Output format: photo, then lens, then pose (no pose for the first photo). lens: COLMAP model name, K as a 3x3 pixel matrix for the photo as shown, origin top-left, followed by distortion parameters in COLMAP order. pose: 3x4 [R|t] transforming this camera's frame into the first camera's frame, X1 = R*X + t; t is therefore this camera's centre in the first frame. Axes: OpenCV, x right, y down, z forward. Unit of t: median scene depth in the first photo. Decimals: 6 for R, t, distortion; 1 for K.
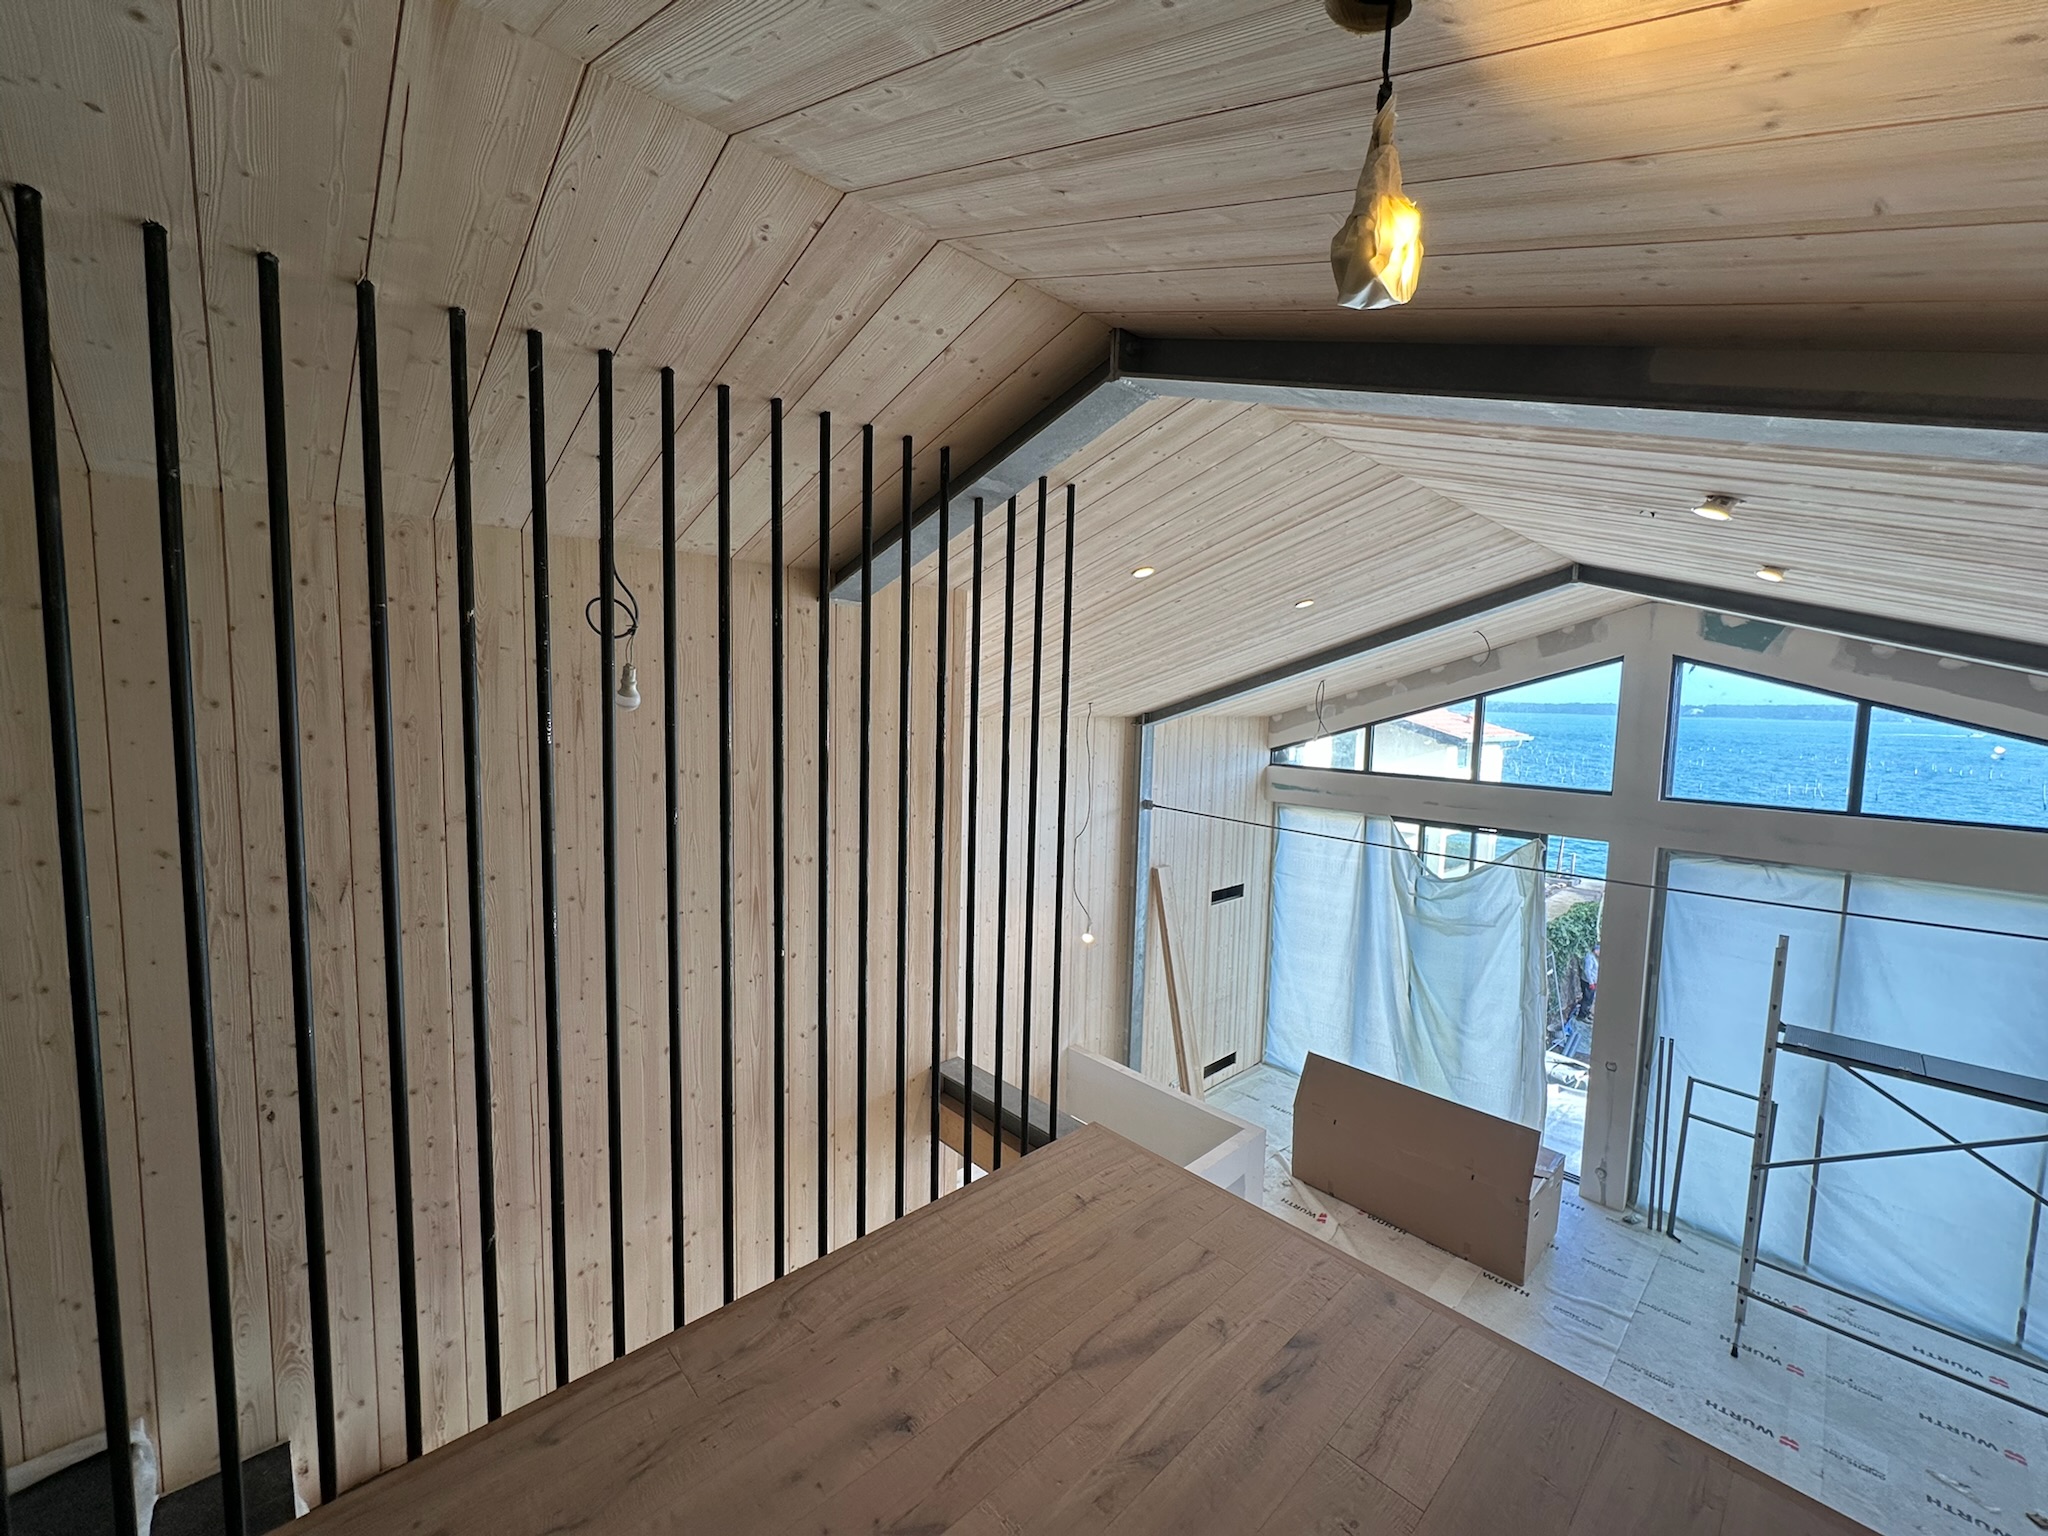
lens RADIAL K [[821.6, 0, 1021.6], [0, 821.6, 768.0], [0, 0, 1]] dist [-0.002804, 0.001275]
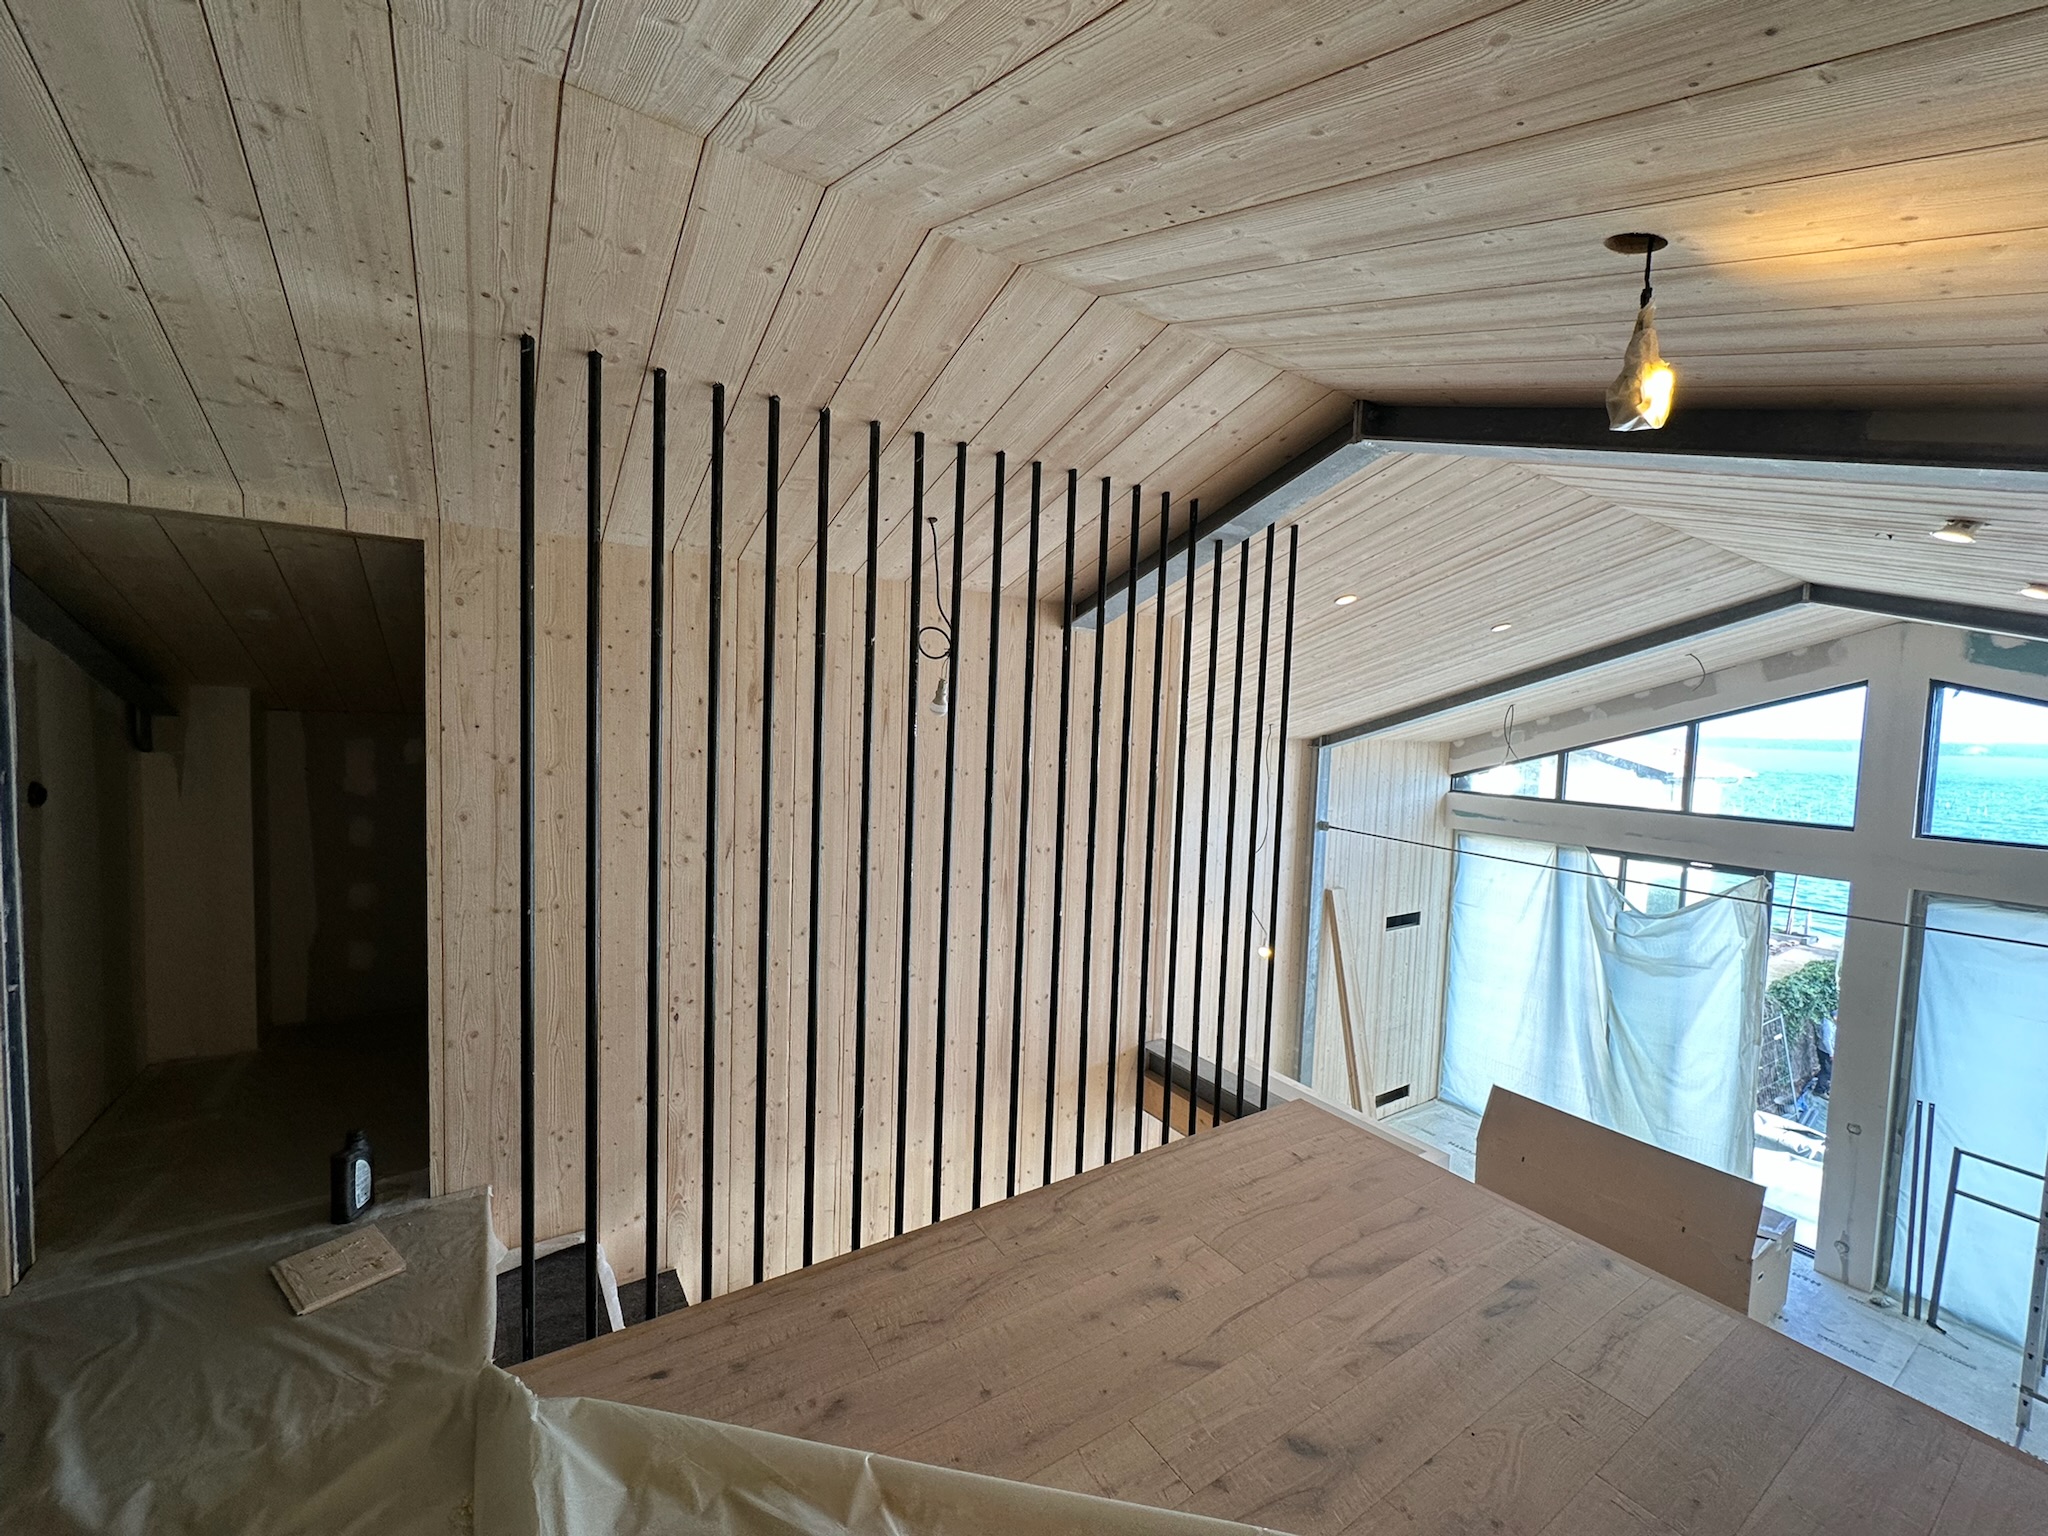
lens RADIAL K [[821.6, 0, 1020.2], [0, 821.6, 768.2], [0, 0, 1]] dist [-0.002804, 0.001275]
pose [[0.984644, 0.020603, -0.173356, -0.111873], [-0.026055, 0.999233, -0.029234, 0.035887], [0.172621, 0.033302, 0.984425, -0.178874]]
